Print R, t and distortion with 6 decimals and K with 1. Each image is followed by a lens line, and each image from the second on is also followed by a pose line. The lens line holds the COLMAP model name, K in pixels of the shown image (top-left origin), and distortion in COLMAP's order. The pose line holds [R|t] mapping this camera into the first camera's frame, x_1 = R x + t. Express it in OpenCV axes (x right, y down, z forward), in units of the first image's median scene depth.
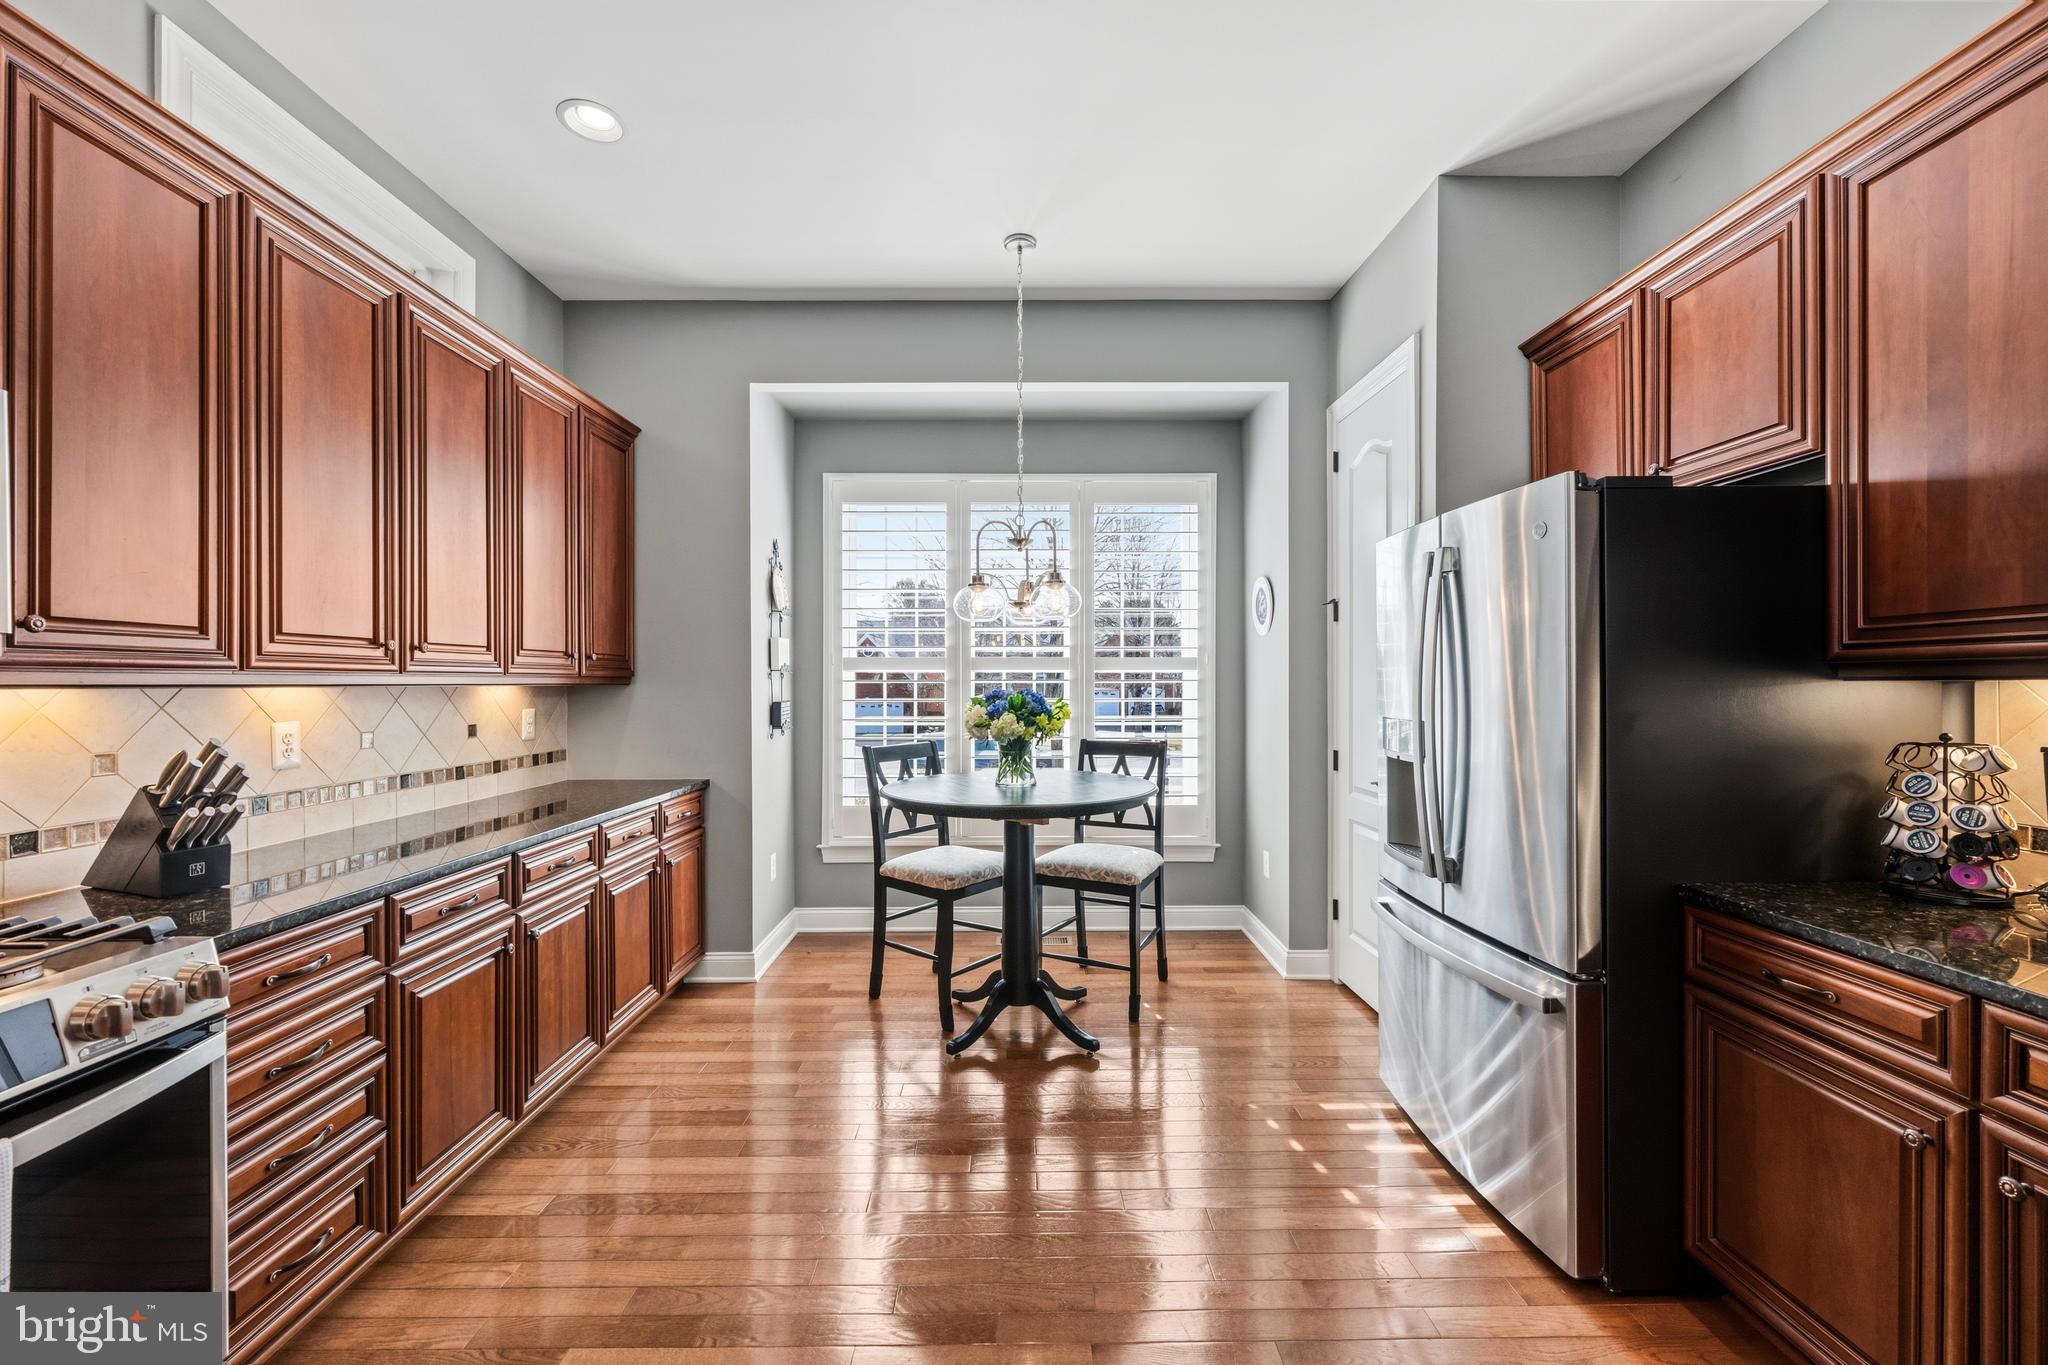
lens RADIAL K [[811.9, 0, 1023.2], [0, 811.9, 686.6], [0, 0, 1]] dist [-0.003239, 0.000634]
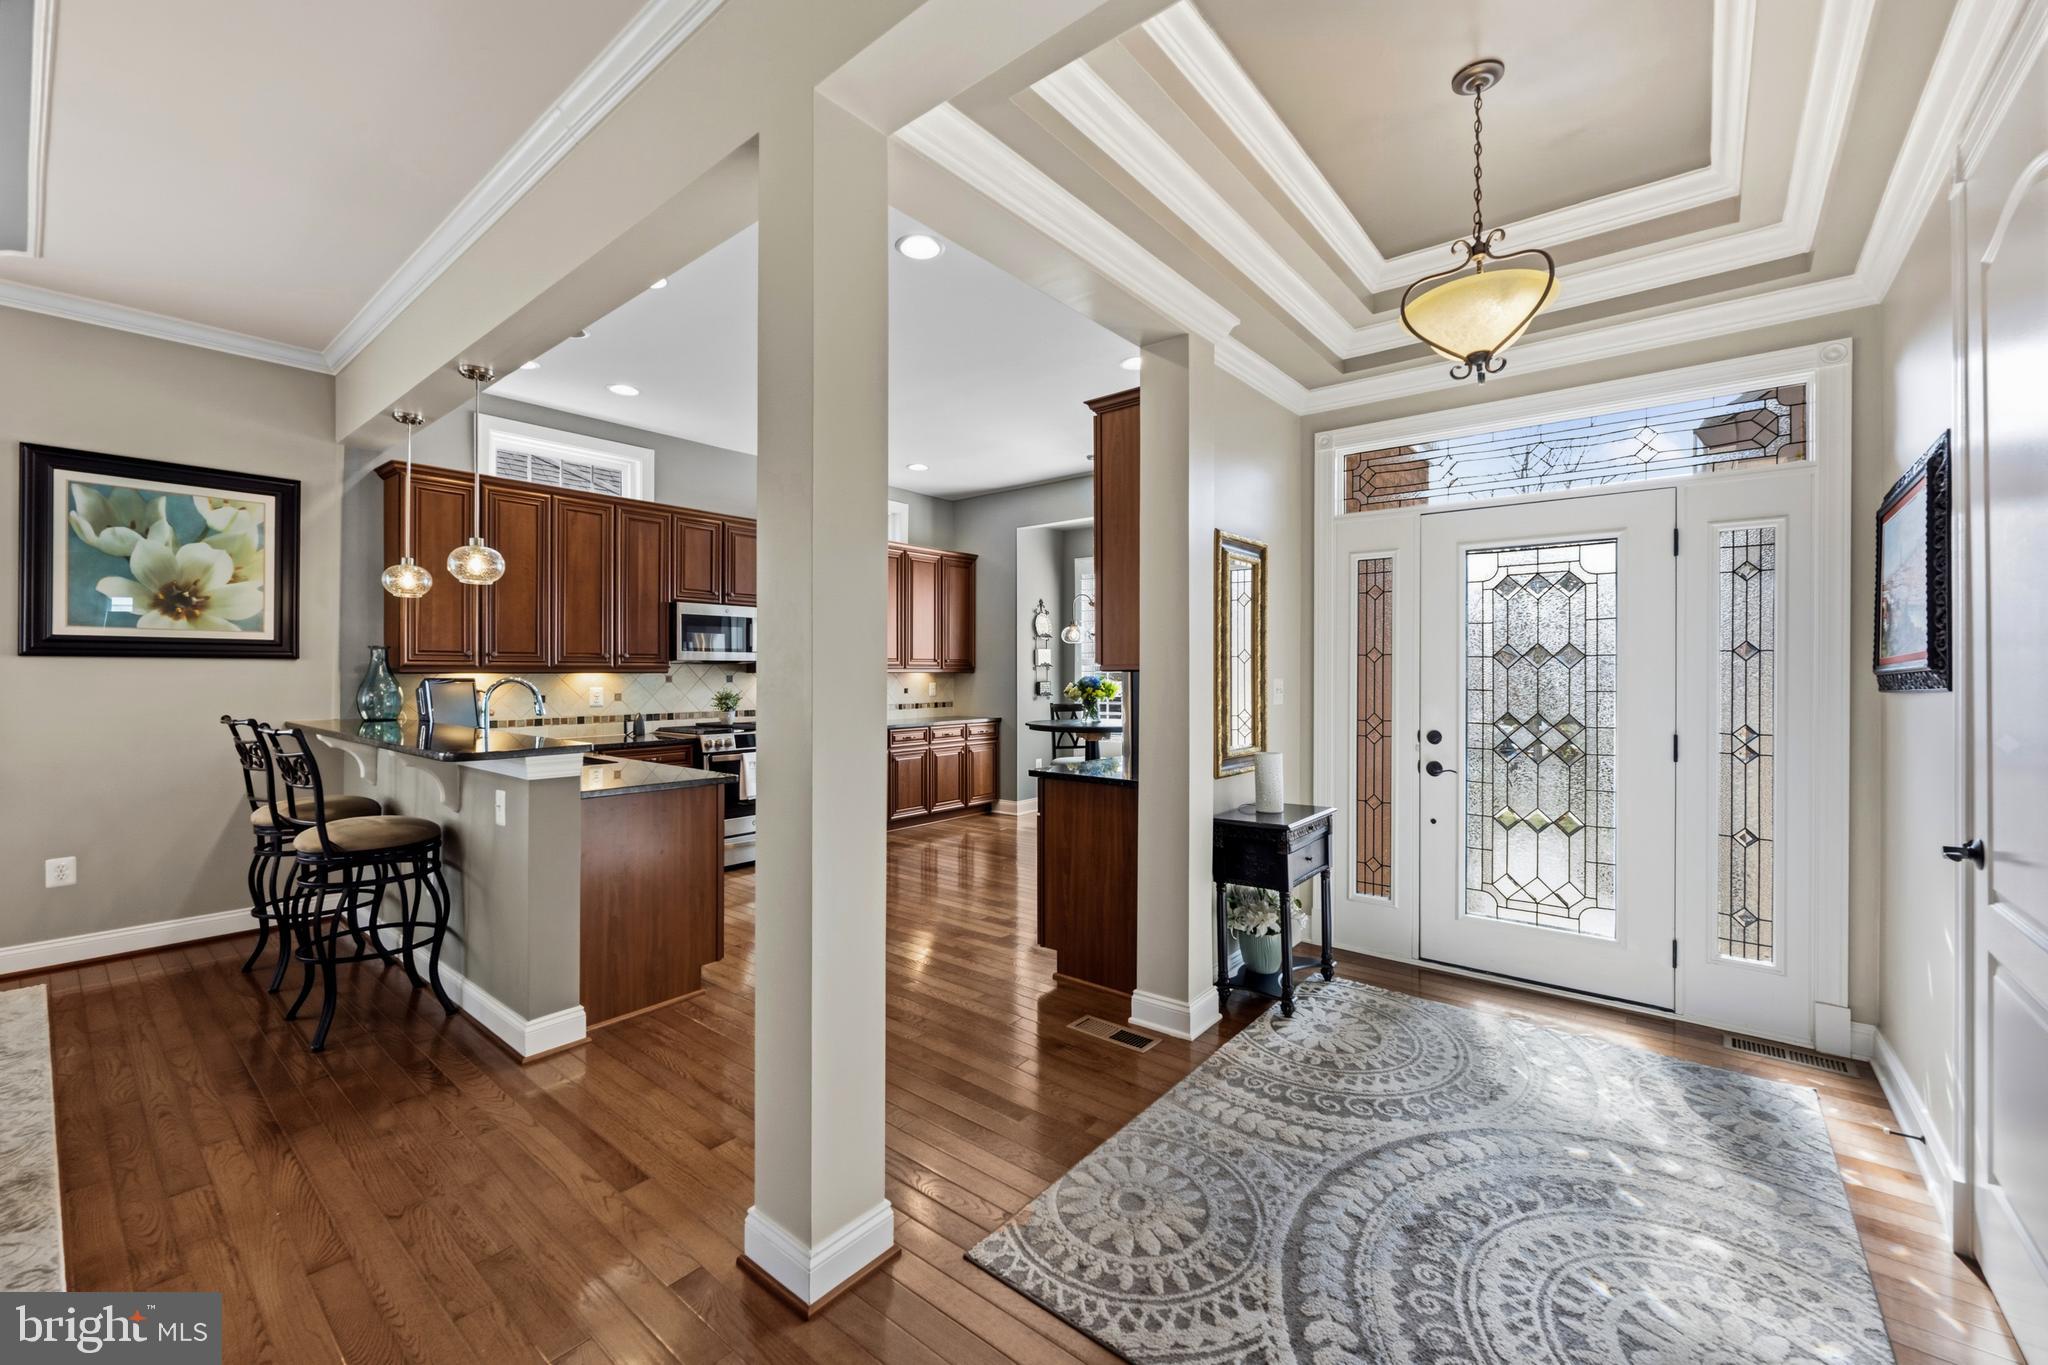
lens RADIAL K [[811.9, 0, 1019.6], [0, 811.9, 667.2], [0, 0, 1]] dist [-0.003239, 0.000634]
pose [[0.771903, -0.001202, -0.635739, 1.163163], [-0.006021, 0.999940, -0.009202, 0.001695], [0.635712, 0.010931, 0.771849, -0.707774]]
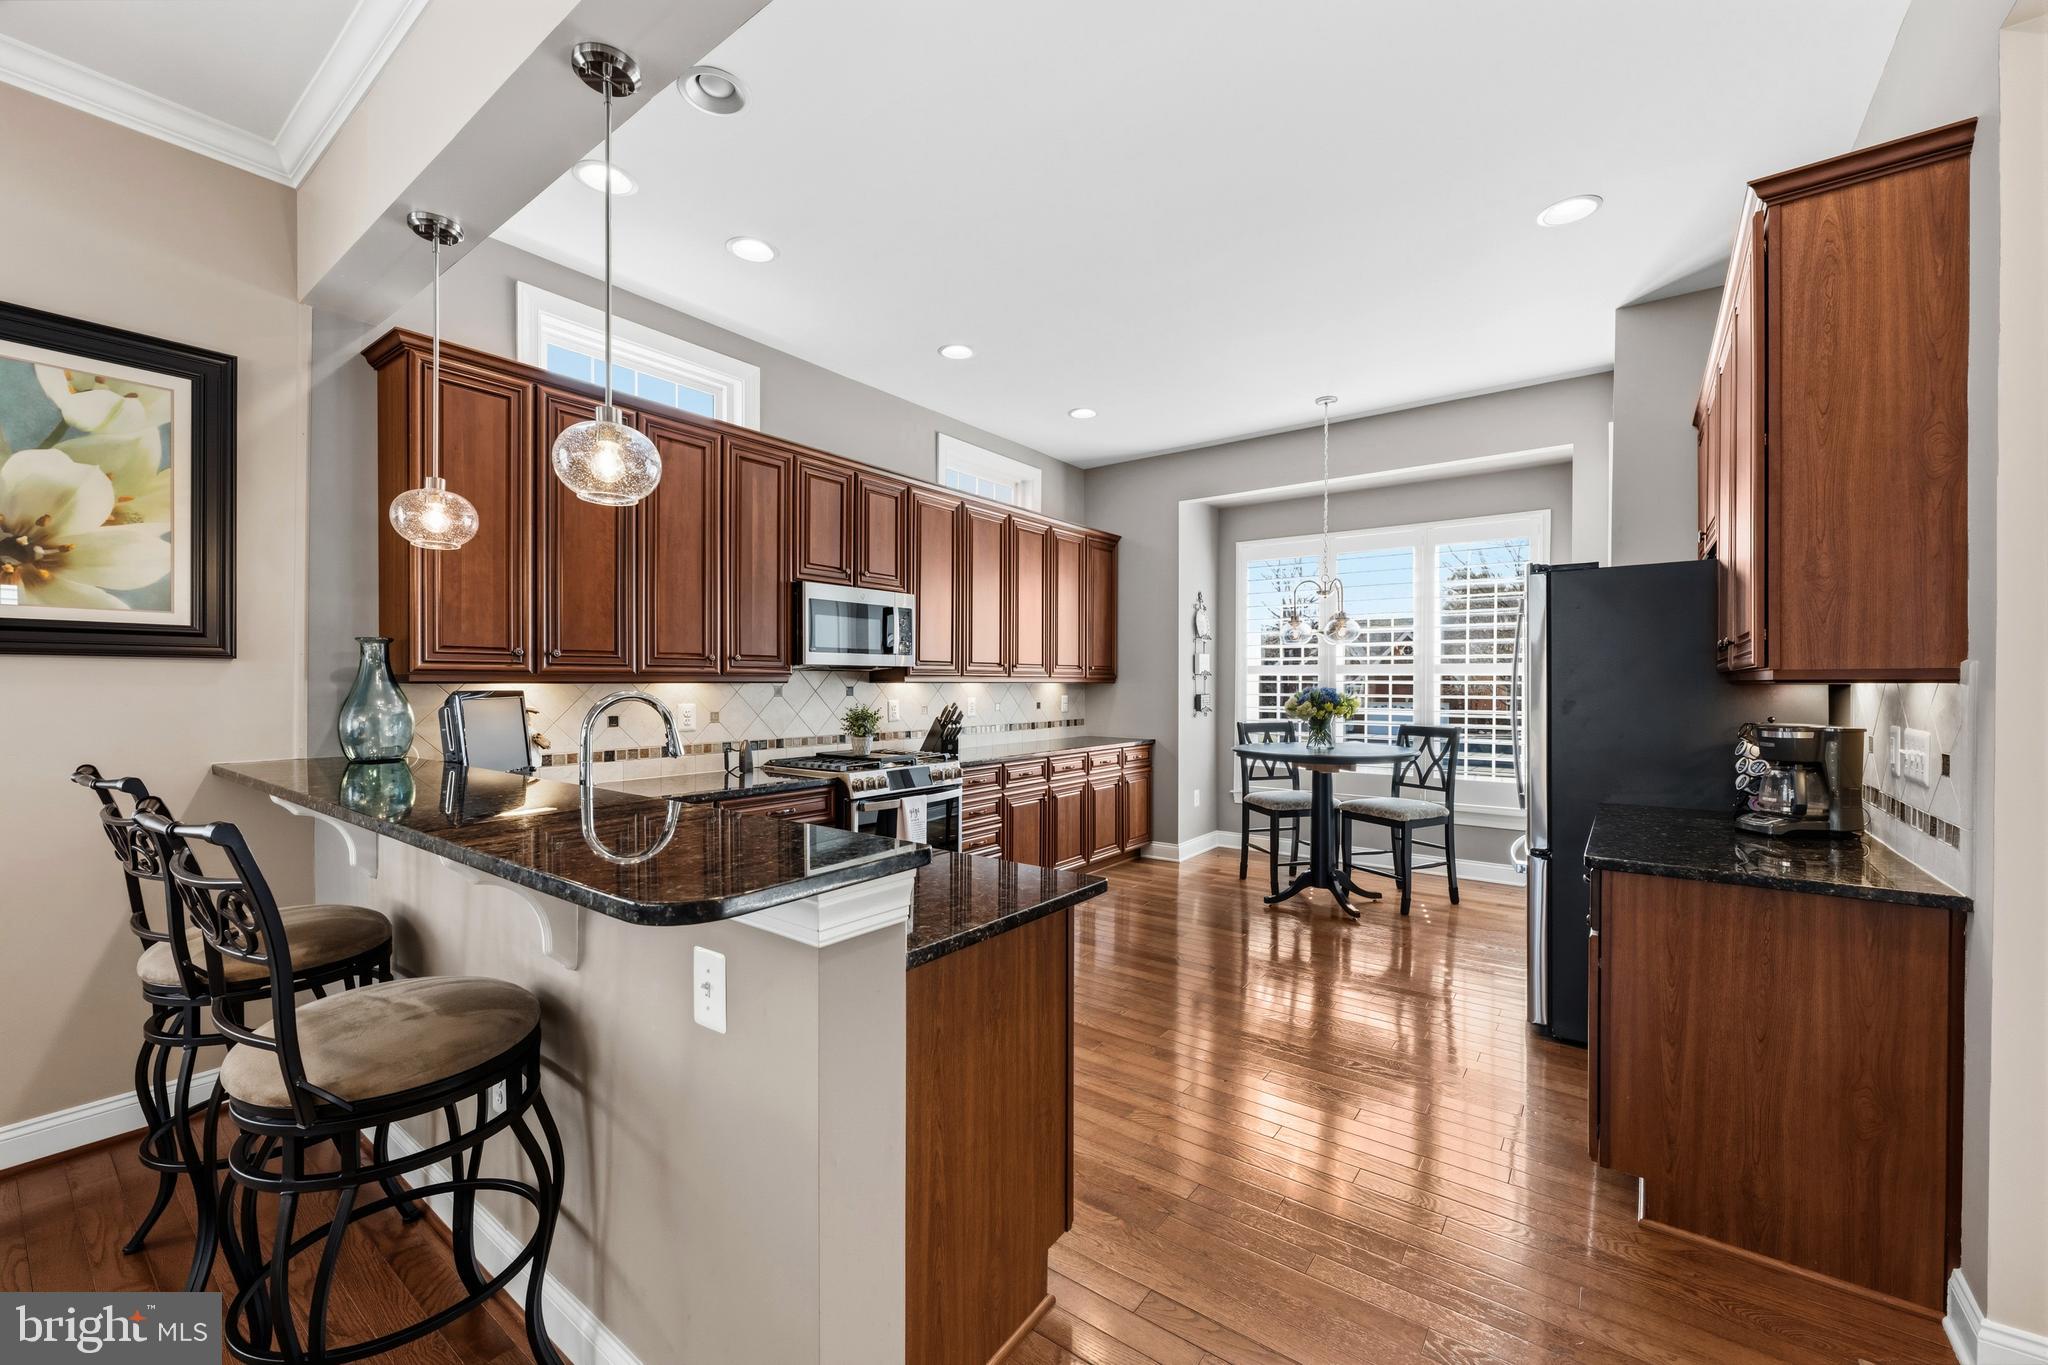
lens RADIAL K [[811.9, 0, 1027.2], [0, 811.9, 685.9], [0, 0, 1]] dist [-0.003239, 0.000634]
pose [[0.798384, 0.007142, -0.602106, 0.488412], [-0.007561, 0.999970, 0.001835, 0.002398], [0.602101, 0.003087, 0.798414, -0.598312]]
